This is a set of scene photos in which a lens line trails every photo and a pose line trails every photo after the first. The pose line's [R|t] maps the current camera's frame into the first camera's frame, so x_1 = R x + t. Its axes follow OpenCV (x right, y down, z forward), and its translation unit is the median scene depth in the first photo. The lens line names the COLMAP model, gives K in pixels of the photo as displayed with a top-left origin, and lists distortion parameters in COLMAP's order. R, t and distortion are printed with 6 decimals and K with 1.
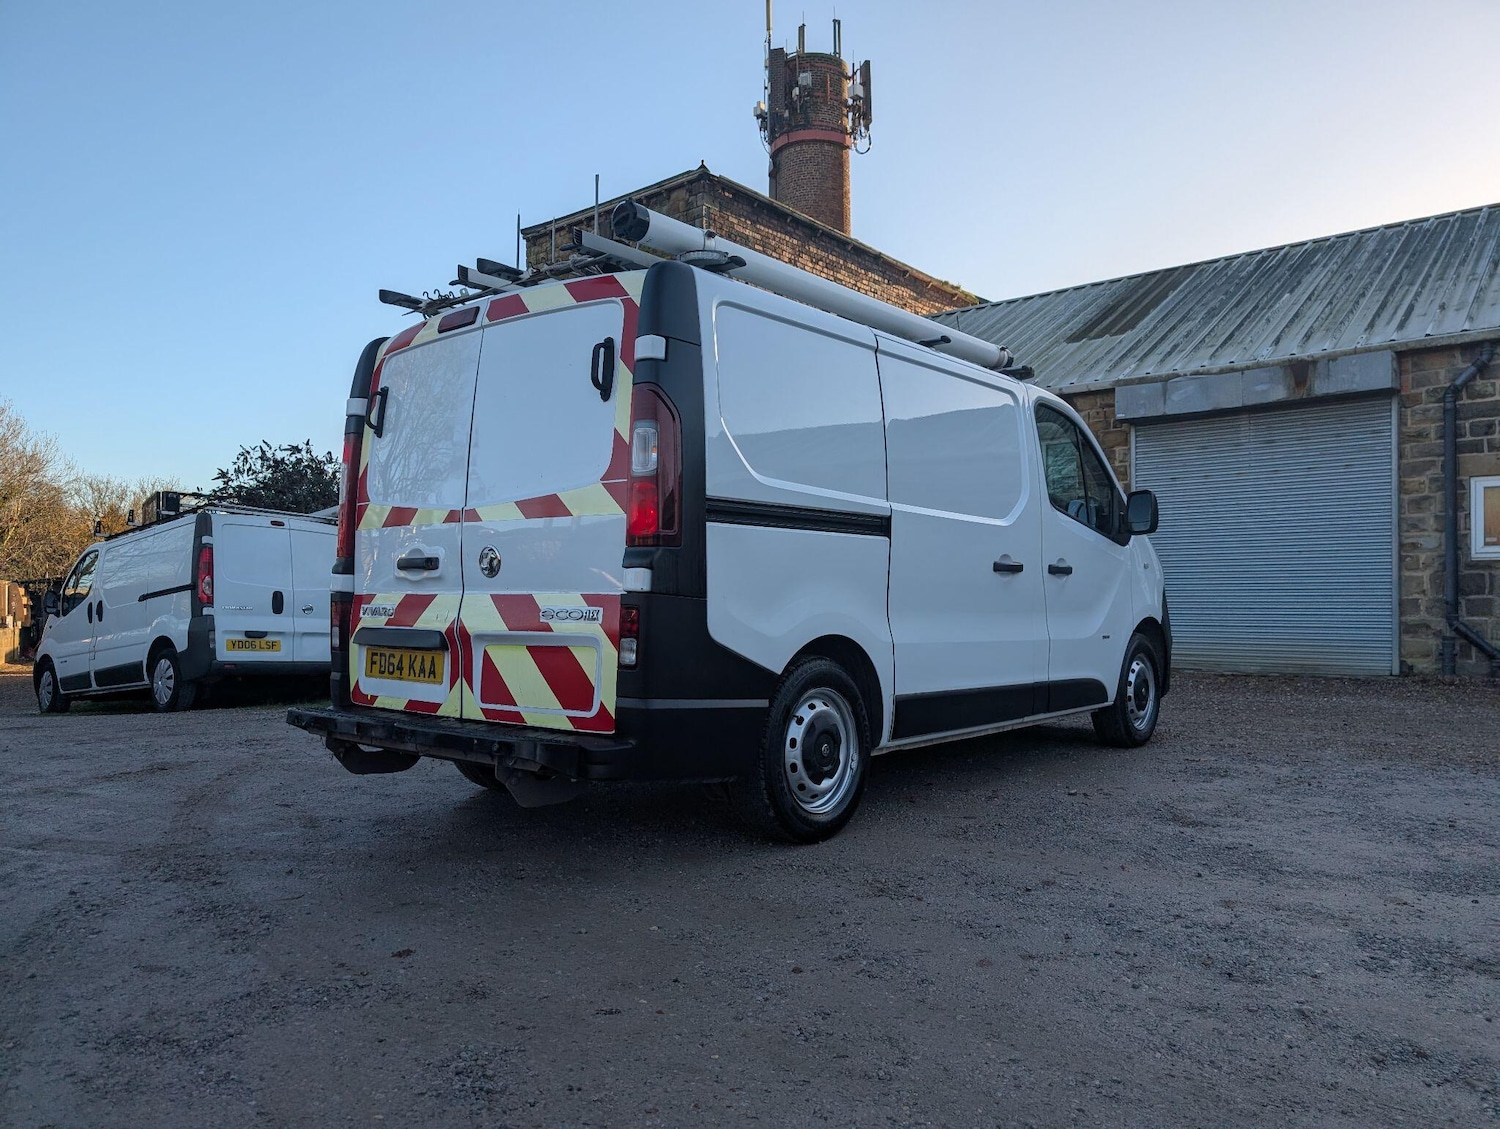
lens RADIAL K [[1083.4, 0, 752.5], [0, 1083.4, 587.3], [0, 0, 1]] dist [0.011094, 0.000090]
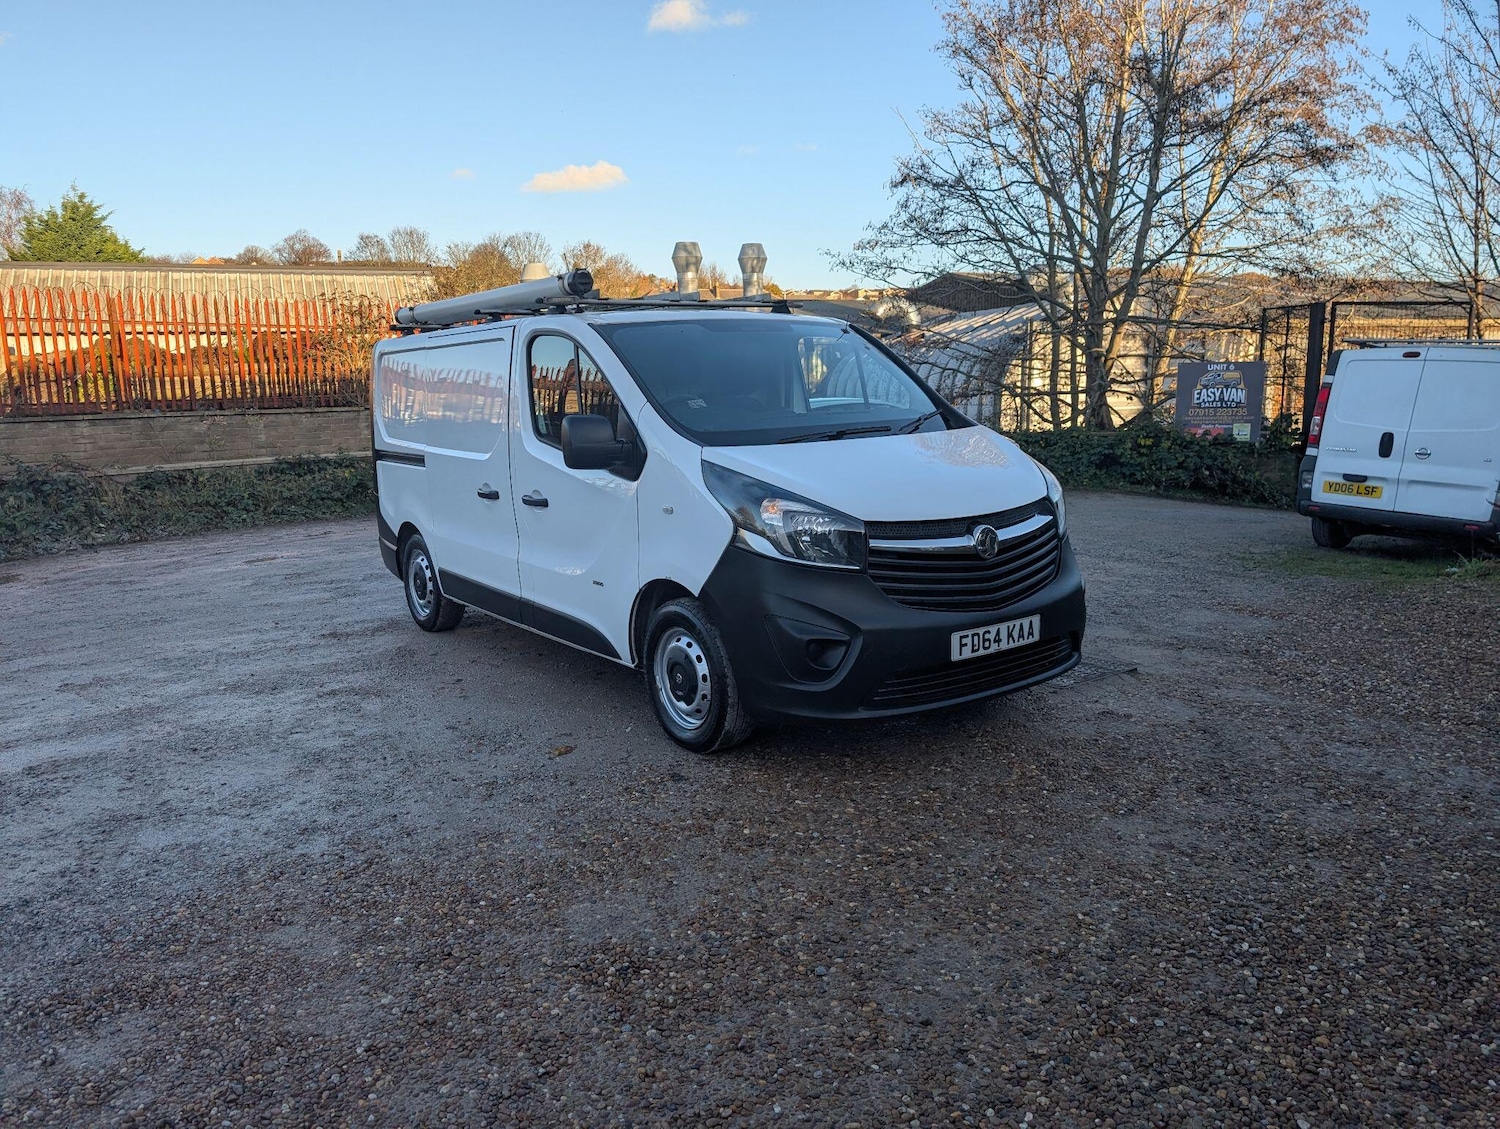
lens RADIAL K [[1079.0, 0, 717.6], [0, 1079.0, 559.4], [0, 0, 1]] dist [0.020014, -0.009129]
pose [[-0.264863, 0.161276, -0.950704, 1.574890], [0.039586, 0.986902, 0.156388, -0.147952], [0.963473, 0.003787, -0.267778, 1.856414]]
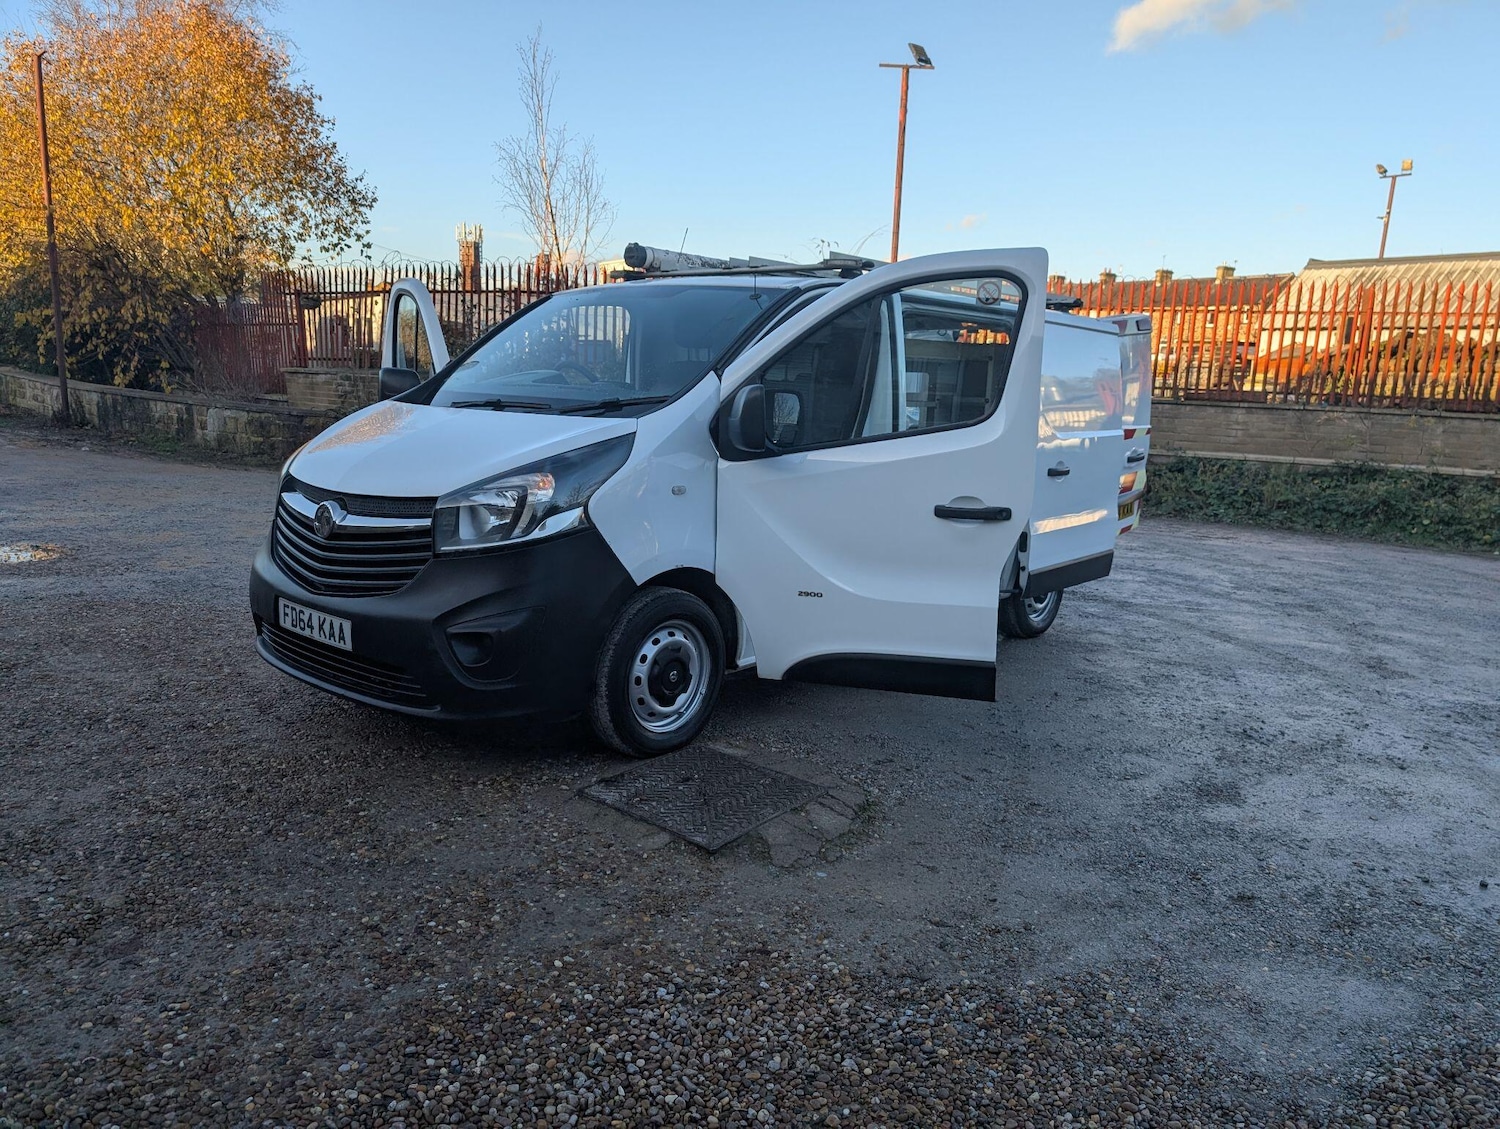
lens RADIAL K [[1082.1, 0, 767.9], [0, 1082.1, 584.5], [0, 0, 1]] dist [0.014877, -0.004475]
pose [[-0.999054, -0.043259, 0.004333, 0.112480], [-0.041784, 0.982936, 0.179137, -0.123697], [-0.012008, 0.178786, -0.983815, 2.777528]]
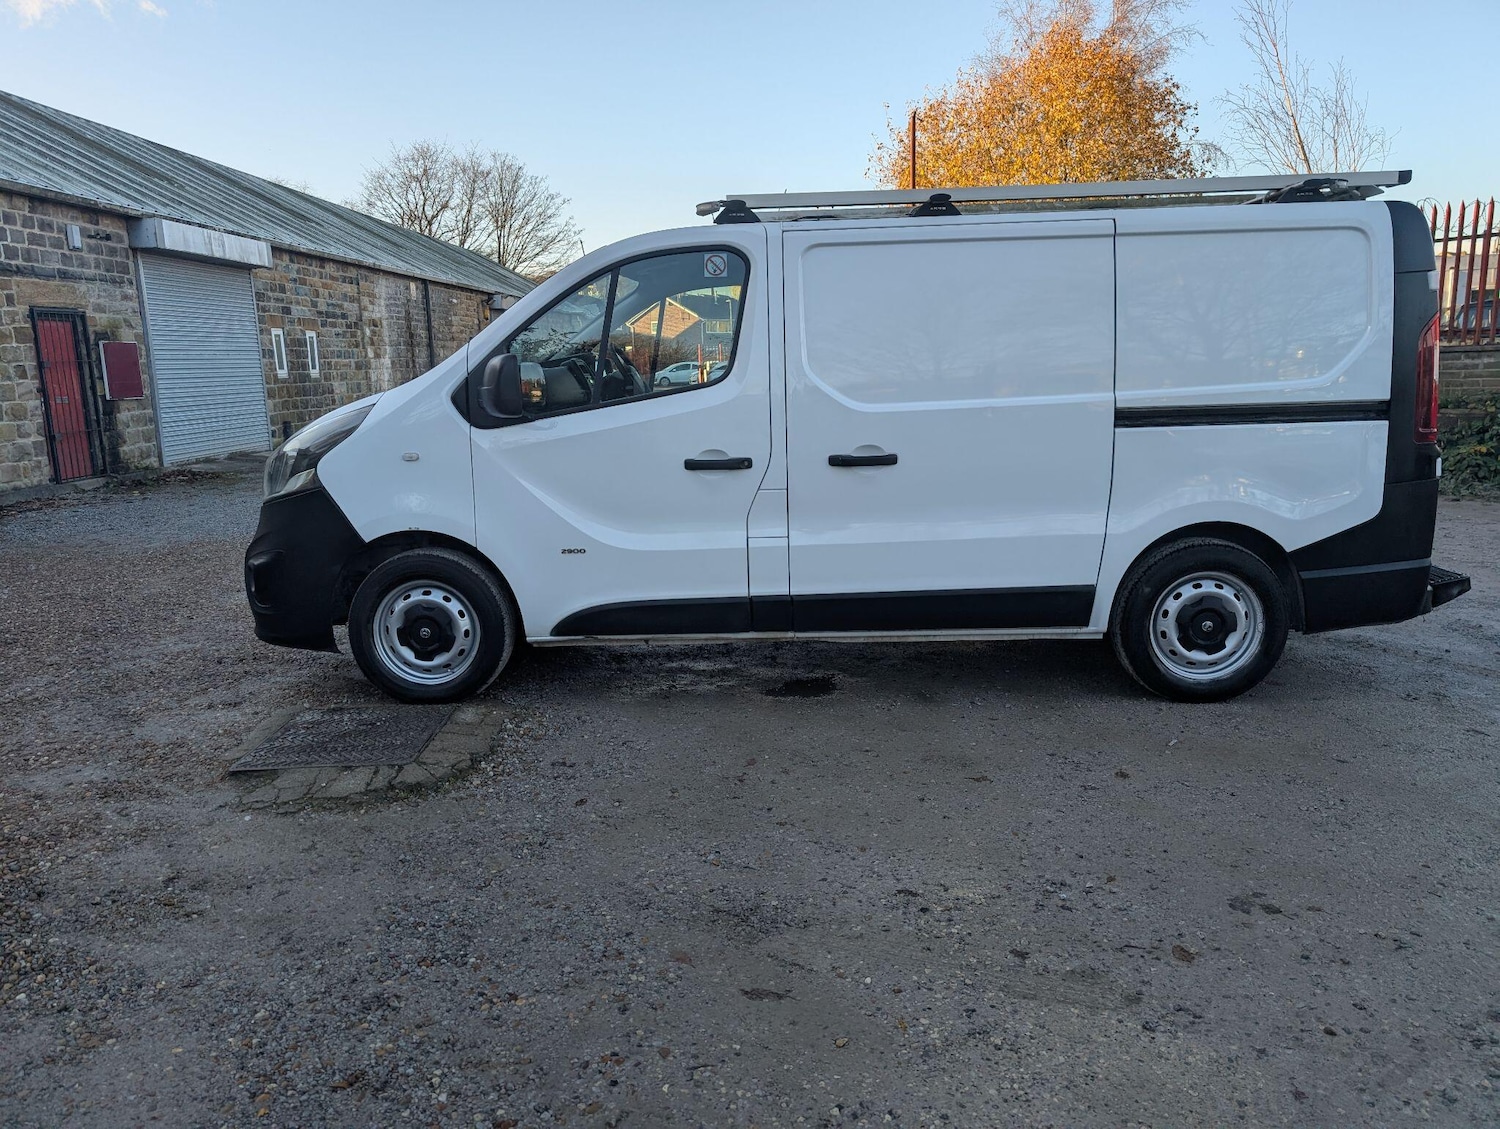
lens RADIAL K [[1081.7, 0, 731.8], [0, 1081.7, 550.3], [0, 0, 1]] dist [0.010011, 0.003509]
pose [[-0.602639, -0.121244, 0.788750, -0.819542], [0.018294, 0.986032, 0.165547, -0.108162], [-0.797805, 0.114195, -0.592003, 2.188577]]
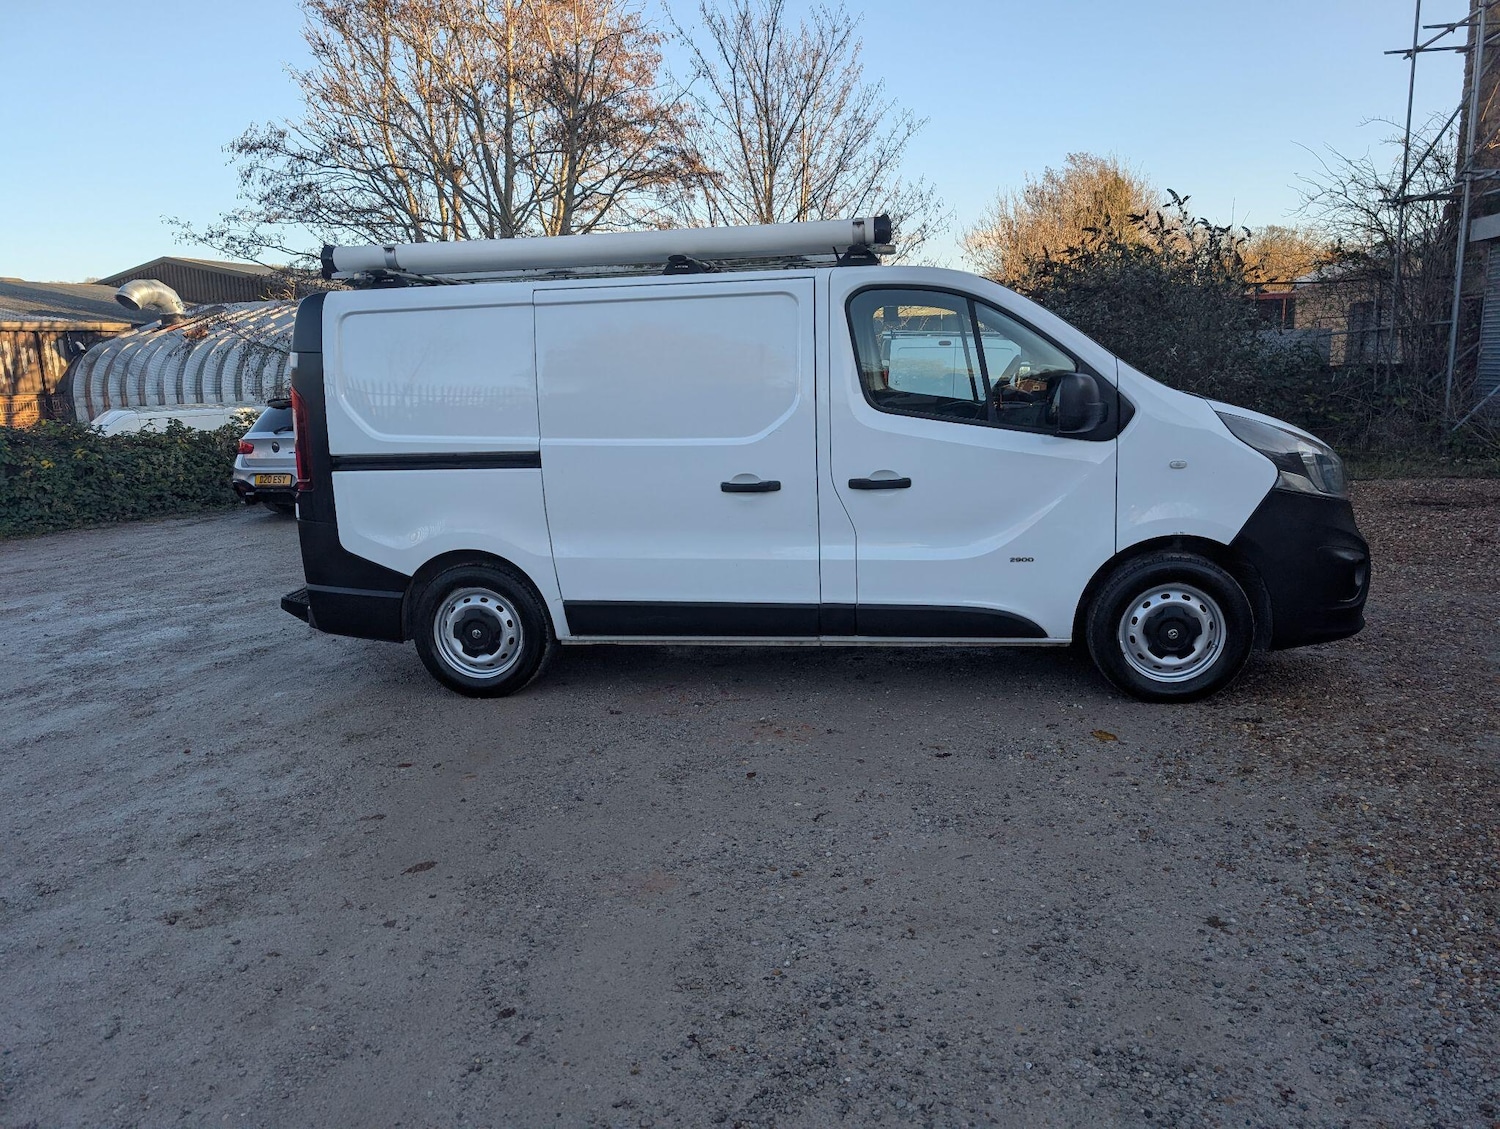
lens RADIAL K [[1080.0, 0, 766.0], [0, 1080.0, 563.1], [0, 0, 1]] dist [0.019859, -0.010592]
pose [[0.514863, 0.142077, -0.845417, 1.270137], [0.046230, 0.980134, 0.192871, -0.162311], [0.856025, -0.138386, 0.498067, 0.609667]]
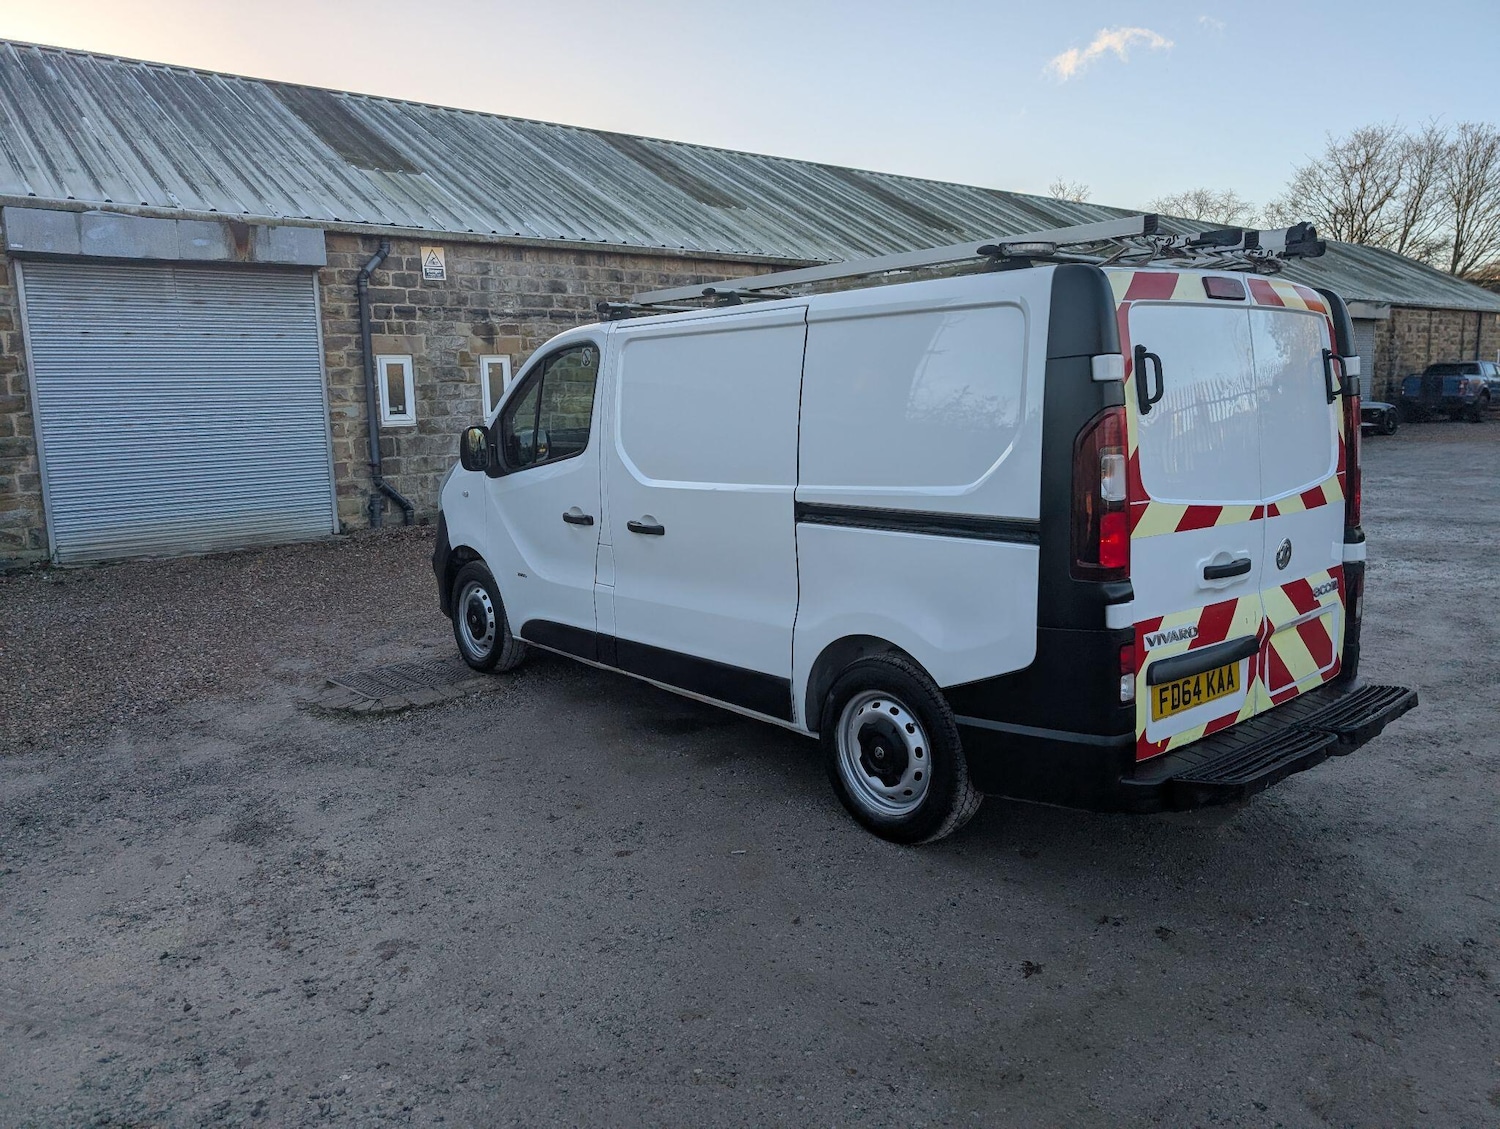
lens RADIAL K [[1080.9, 0, 737.3], [0, 1080.9, 549.0], [0, 0, 1]] dist [0.017789, -0.009075]
pose [[0.185110, -0.145358, 0.971908, -1.177562], [0.016004, 0.989315, 0.144913, -0.163860], [-0.982587, -0.011270, 0.185459, 1.167419]]
